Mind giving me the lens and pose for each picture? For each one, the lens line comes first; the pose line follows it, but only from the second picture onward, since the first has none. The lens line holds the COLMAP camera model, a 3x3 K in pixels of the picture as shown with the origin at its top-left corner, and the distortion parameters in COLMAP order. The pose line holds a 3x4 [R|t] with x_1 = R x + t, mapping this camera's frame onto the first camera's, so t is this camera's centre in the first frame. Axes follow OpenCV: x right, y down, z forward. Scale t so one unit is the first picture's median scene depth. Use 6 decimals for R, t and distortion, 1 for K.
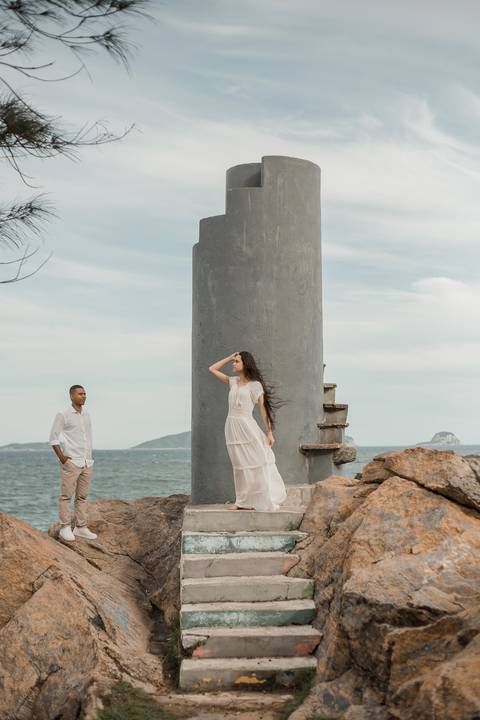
lens RADIAL K [[1064.7, 0, 240.0], [0, 1064.7, 360.0], [0, 0, 1]] dist [-0.096036, -0.052460]
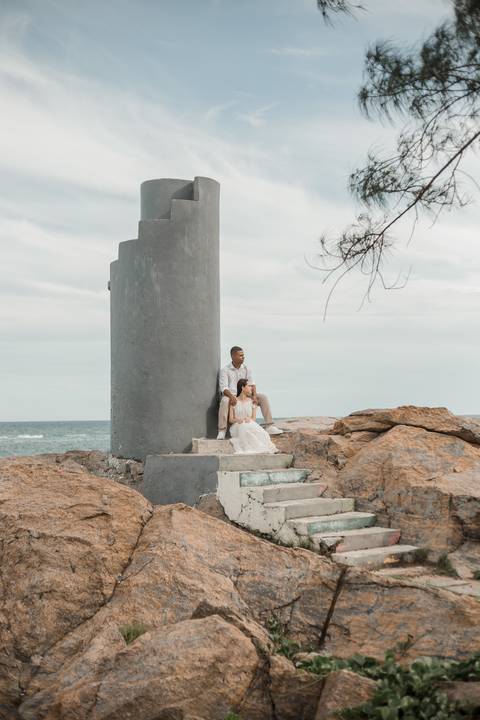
lens RADIAL K [[1042.3, 0, 240.0], [0, 1042.3, 360.0], [0, 0, 1]] dist [-0.091331, -0.032979]
pose [[0.804133, 0.033511, 0.593504, -0.924782], [-0.043837, 0.999034, 0.002985, 0.025560], [-0.592831, -0.028418, 0.804826, -0.030280]]
